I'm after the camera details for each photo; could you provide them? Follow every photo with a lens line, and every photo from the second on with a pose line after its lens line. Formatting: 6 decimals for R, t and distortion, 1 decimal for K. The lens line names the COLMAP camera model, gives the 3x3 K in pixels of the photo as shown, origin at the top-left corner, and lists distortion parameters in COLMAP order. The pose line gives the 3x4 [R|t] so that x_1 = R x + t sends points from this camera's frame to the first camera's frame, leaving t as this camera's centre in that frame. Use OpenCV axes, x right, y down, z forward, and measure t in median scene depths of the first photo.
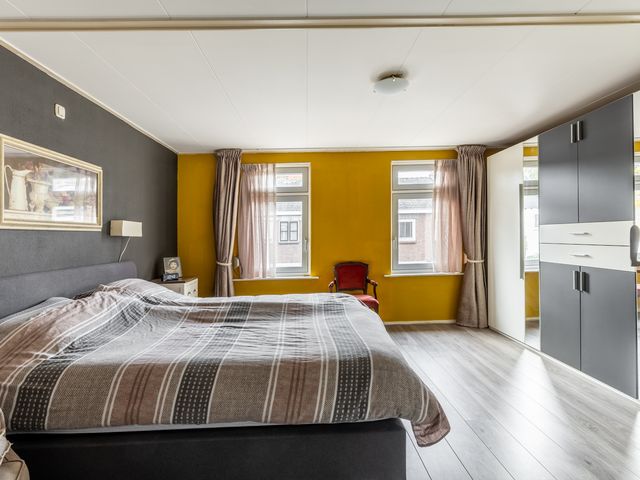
lens RADIAL K [[328.5, 0, 320.0], [0, 328.5, 240.0], [0, 0, 1]] dist [0.001625, 0.000288]
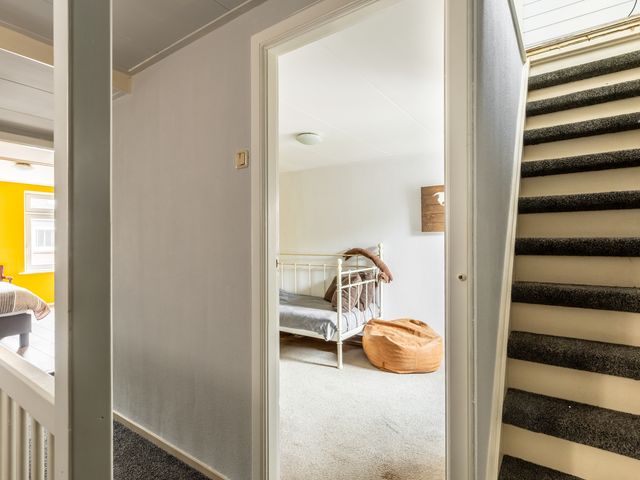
lens RADIAL K [[328.5, 0, 320.0], [0, 328.5, 240.0], [0, 0, 1]] dist [0.001625, 0.000288]
pose [[0.587395, -0.002444, 0.809296, -0.461858], [0.013758, 0.999881, -0.006966, -0.013057], [-0.809183, 0.015227, 0.587359, -2.185921]]
